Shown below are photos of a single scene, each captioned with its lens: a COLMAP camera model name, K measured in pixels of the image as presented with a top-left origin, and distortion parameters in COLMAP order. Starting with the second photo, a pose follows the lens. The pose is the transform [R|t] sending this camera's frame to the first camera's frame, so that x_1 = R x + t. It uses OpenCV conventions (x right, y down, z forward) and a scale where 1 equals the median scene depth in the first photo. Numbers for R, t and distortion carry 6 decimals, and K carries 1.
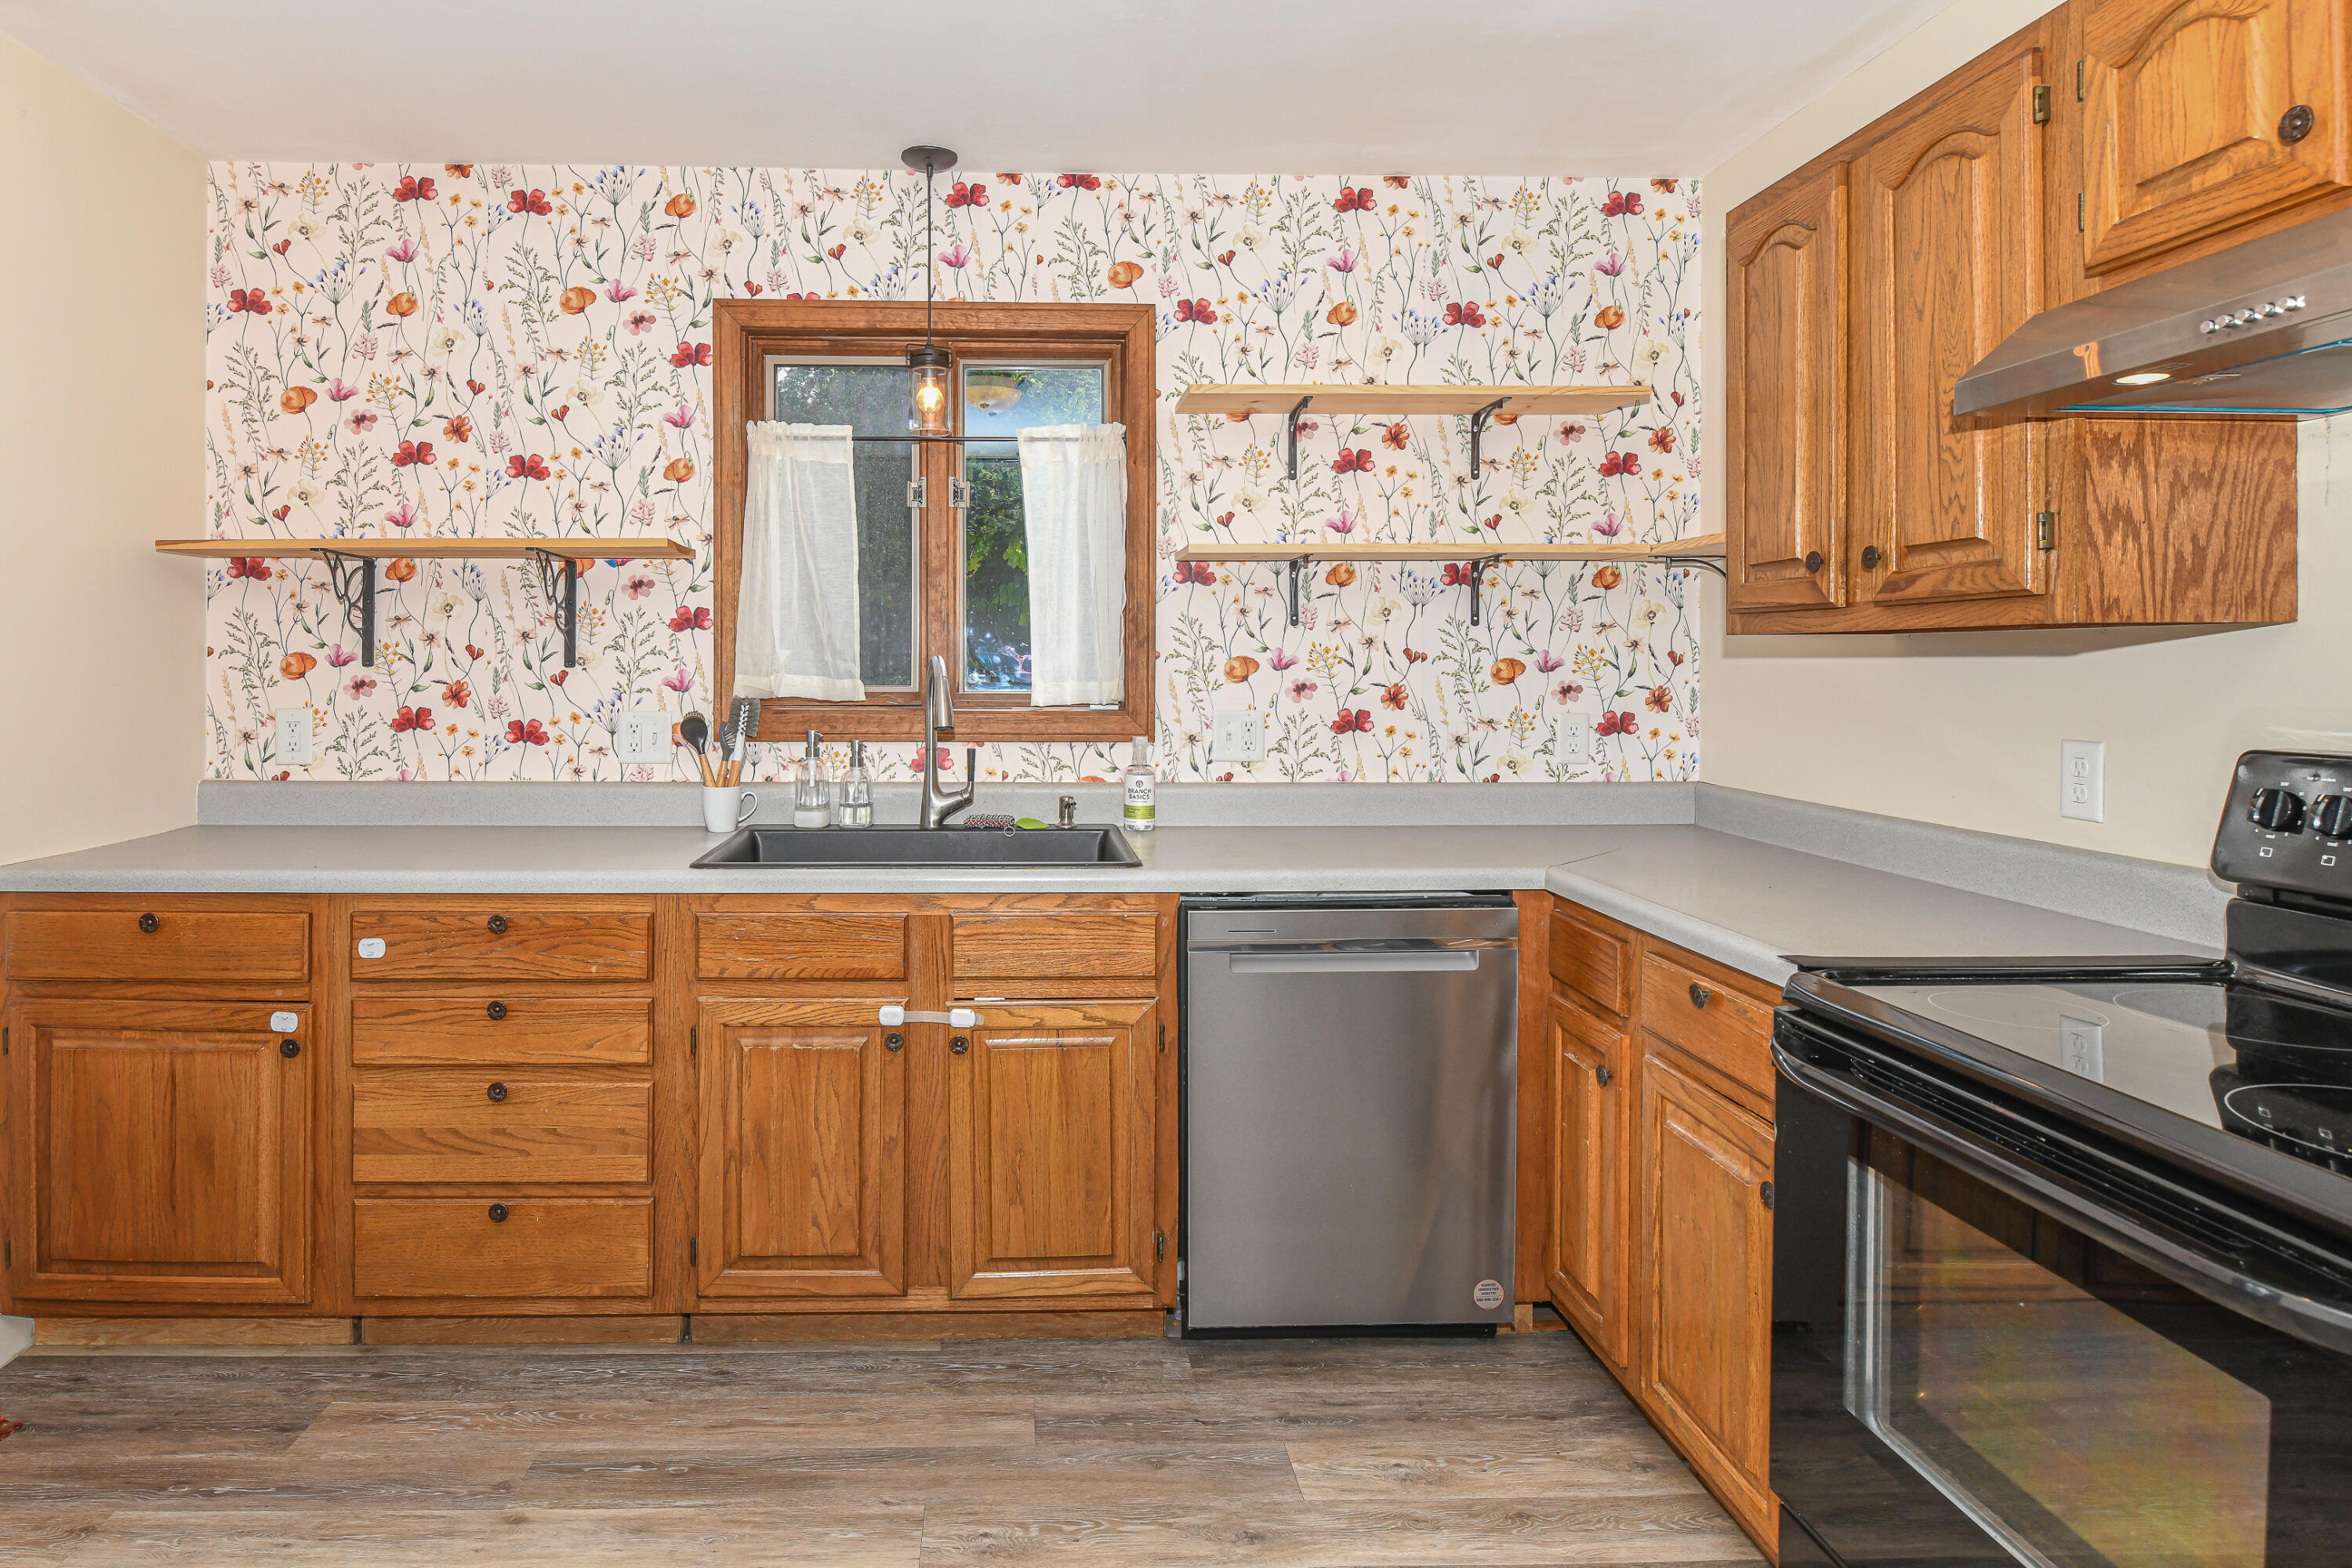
lens RADIAL K [[1188.6, 0, 1178.3], [0, 1188.6, 667.3], [0, 0, 1]] dist [0.004768, -0.007826]
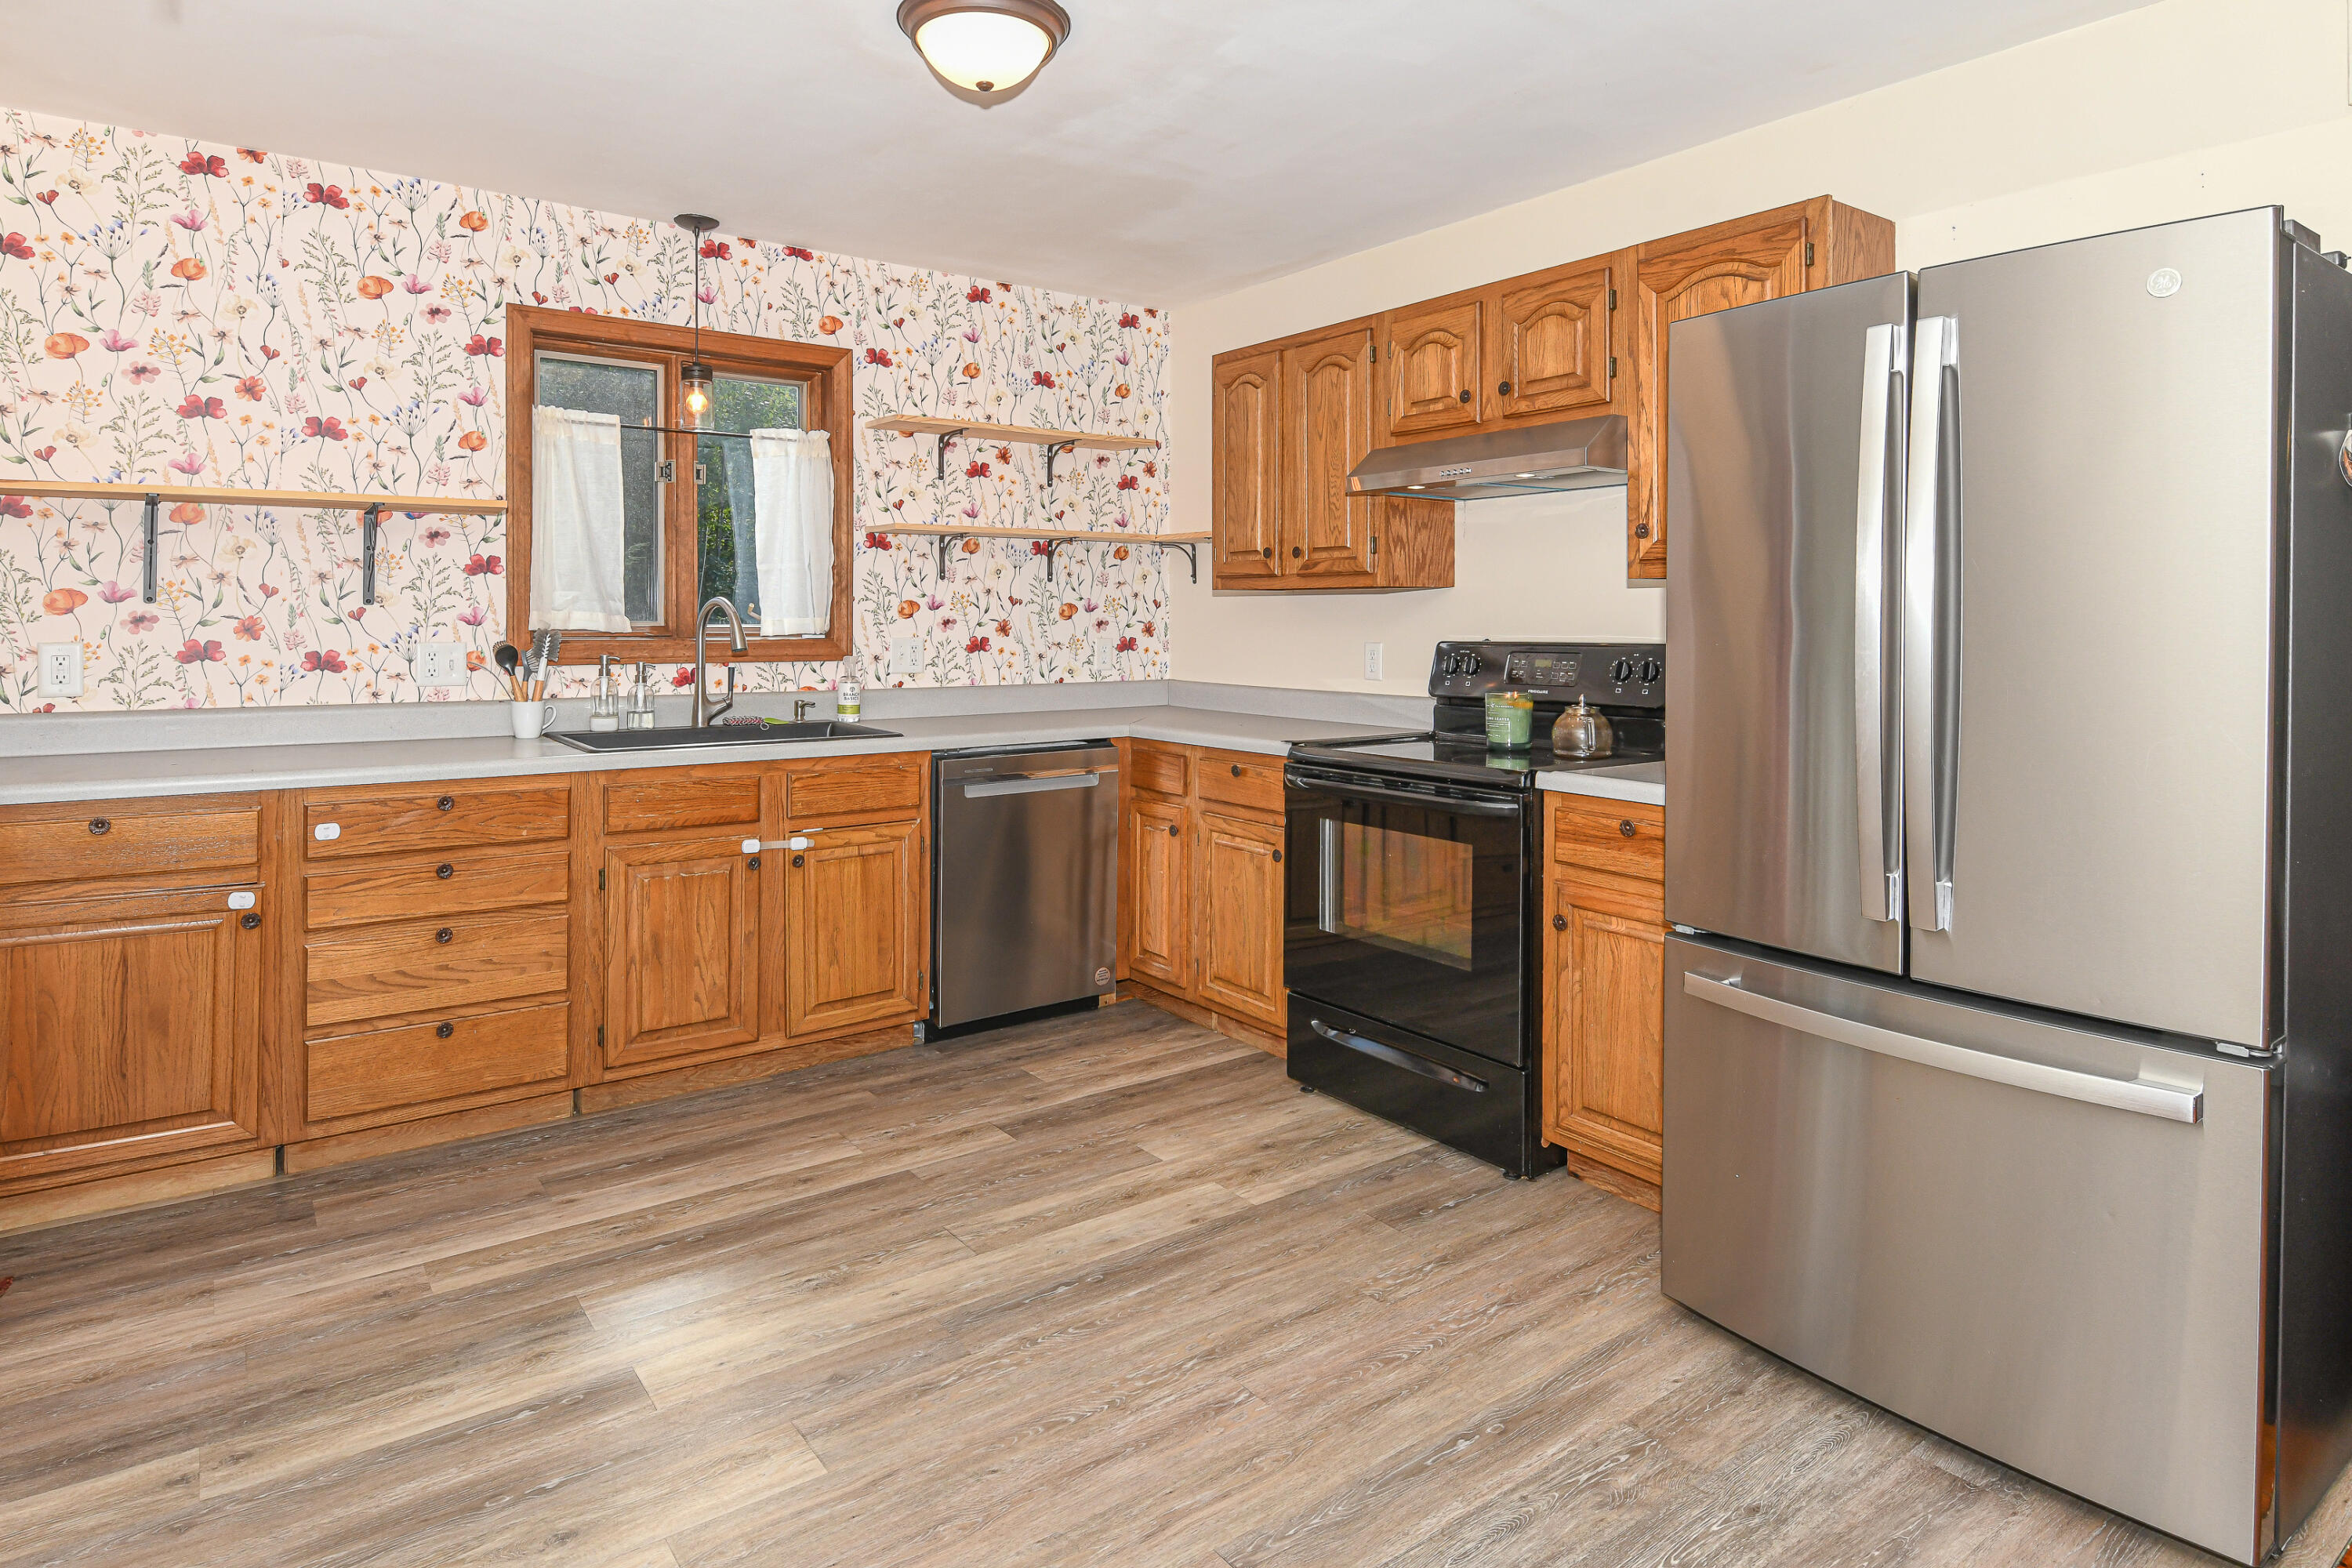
lens RADIAL K [[1279.5, 0, 1140.7], [0, 1279.5, 623.0], [0, 0, 1]] dist [0.004454, -0.009844]
pose [[0.832209, -0.001024, 0.554461, -0.576129], [0.000780, 0.999999, 0.000676, 0.017532], [-0.554461, -0.000130, 0.832210, -0.450265]]
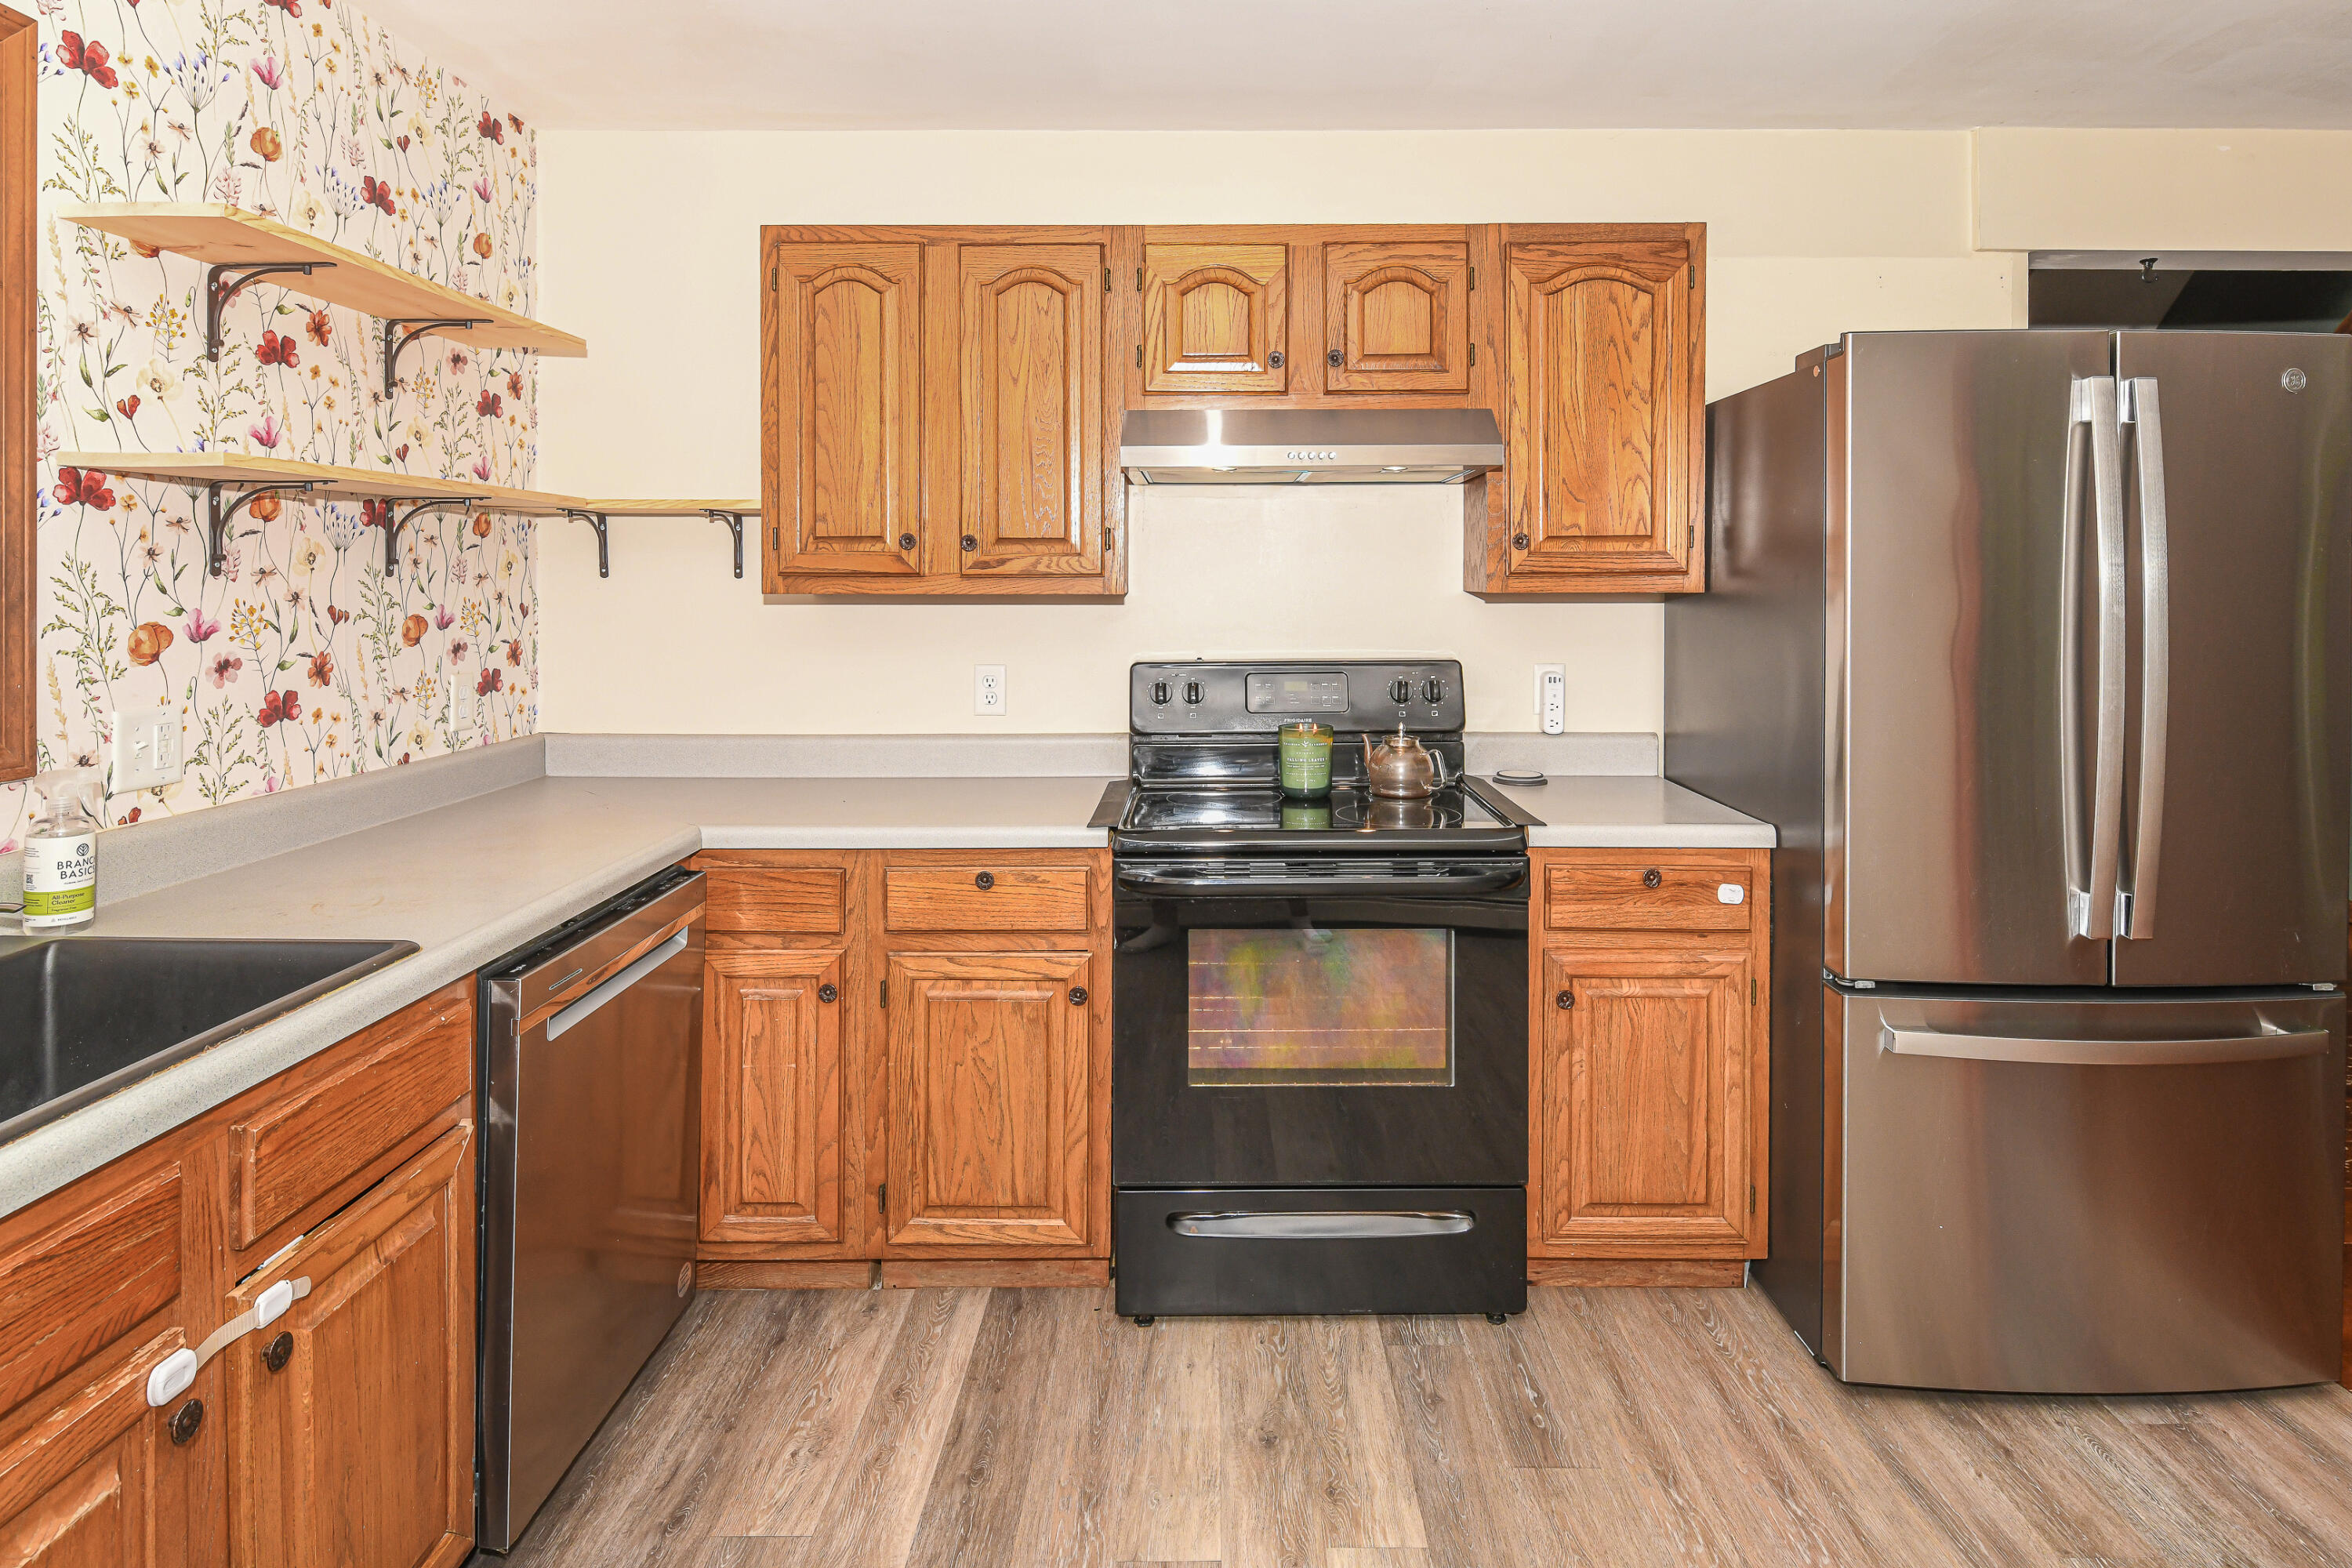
lens RADIAL K [[1279.5, 0, 1179.7], [0, 1279.5, 577.3], [0, 0, 1]] dist [0.004454, -0.009844]
pose [[0.041665, 0.001518, 0.999130, -0.615769], [0.005785, 0.999982, -0.001760, -0.029824], [-0.999115, 0.005854, 0.041655, 0.418159]]
